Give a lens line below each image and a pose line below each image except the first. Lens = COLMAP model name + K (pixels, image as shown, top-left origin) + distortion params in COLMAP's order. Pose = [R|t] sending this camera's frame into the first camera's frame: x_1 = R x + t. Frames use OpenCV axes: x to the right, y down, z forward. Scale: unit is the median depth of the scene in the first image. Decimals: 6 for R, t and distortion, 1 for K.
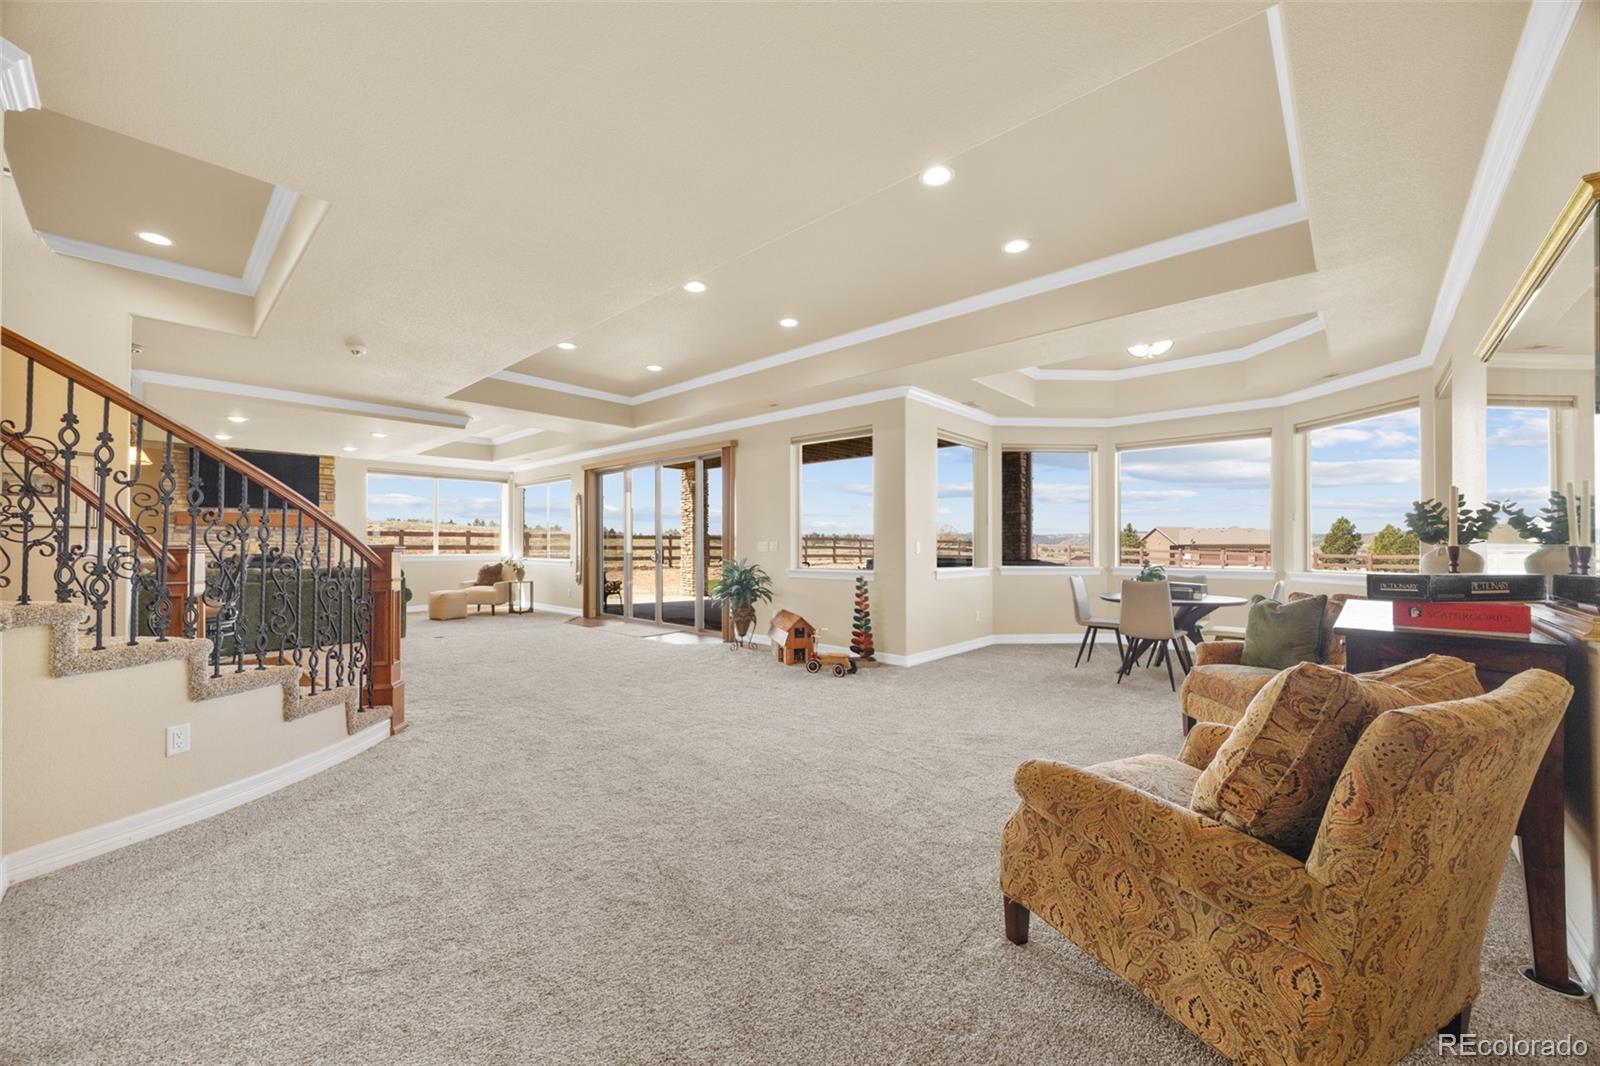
lens RADIAL K [[609.5, 0, 802.9], [0, 609.5, 538.4], [0, 0, 1]] dist [0.002418, 0.000182]
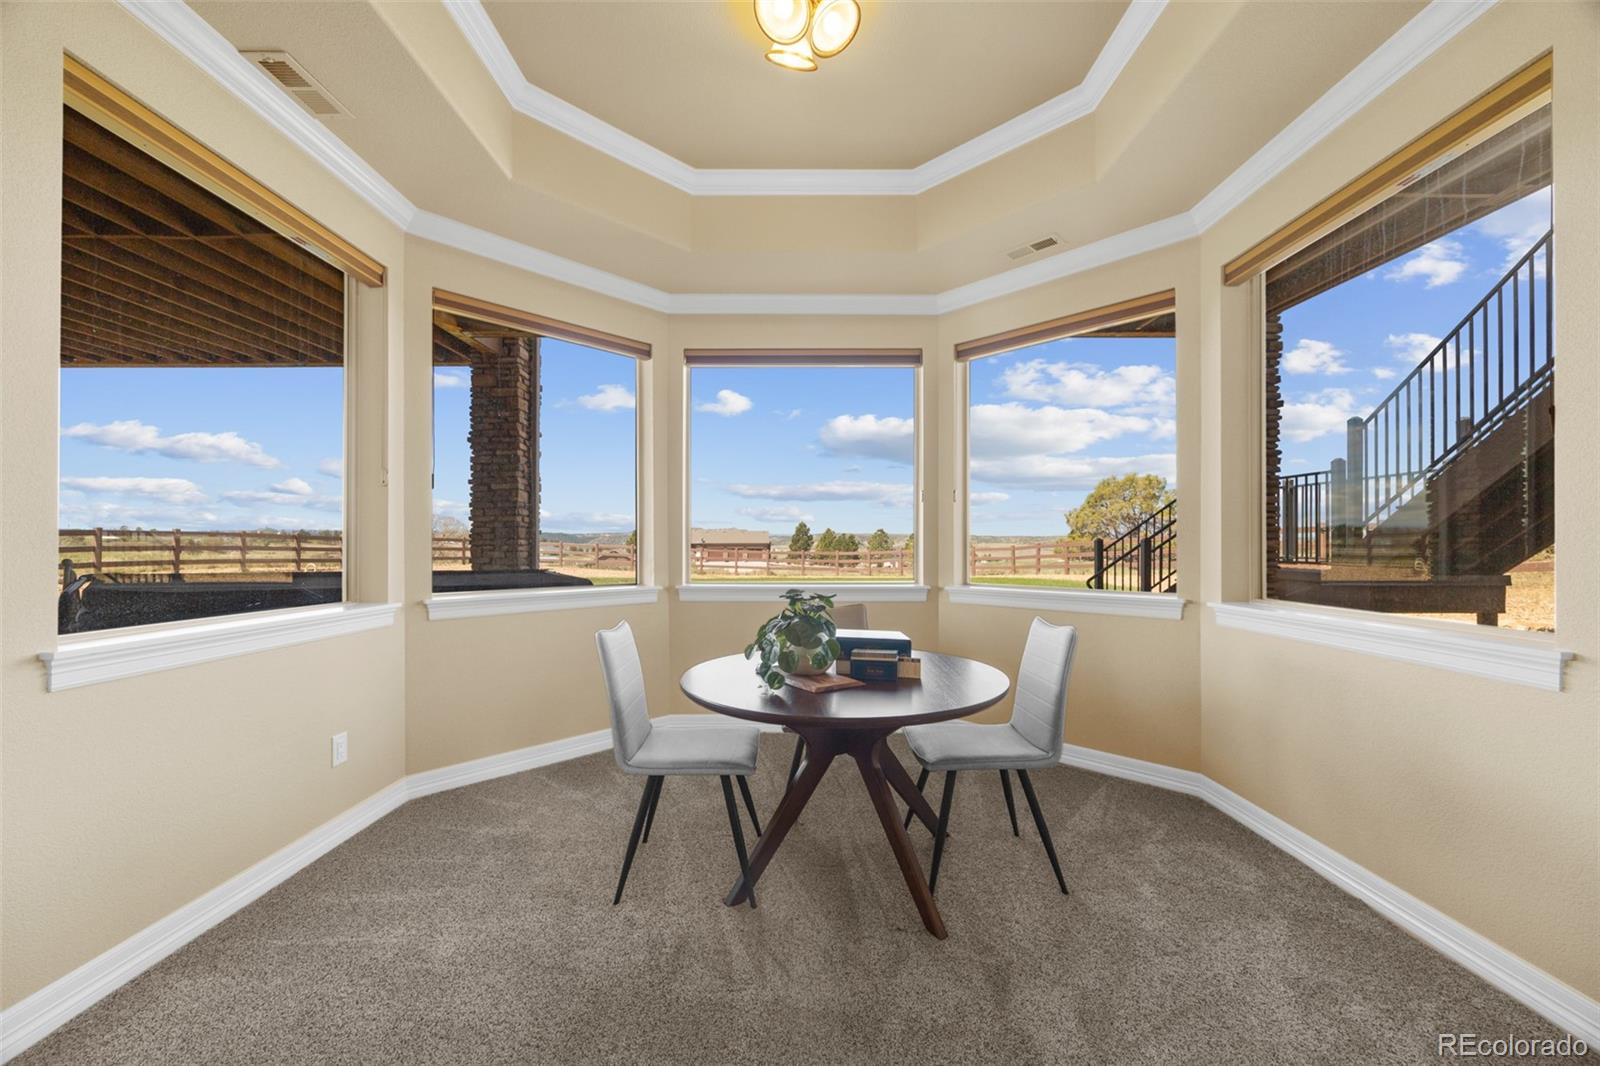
lens RADIAL K [[609.5, 0, 802.9], [0, 609.5, 538.4], [0, 0, 1]] dist [0.002418, 0.000182]
pose [[0.740070, 0.003763, 0.672519, 0.193342], [-0.004488, 0.999990, -0.000657, 0.005557], [-0.672515, -0.002532, 0.740079, 0.445079]]
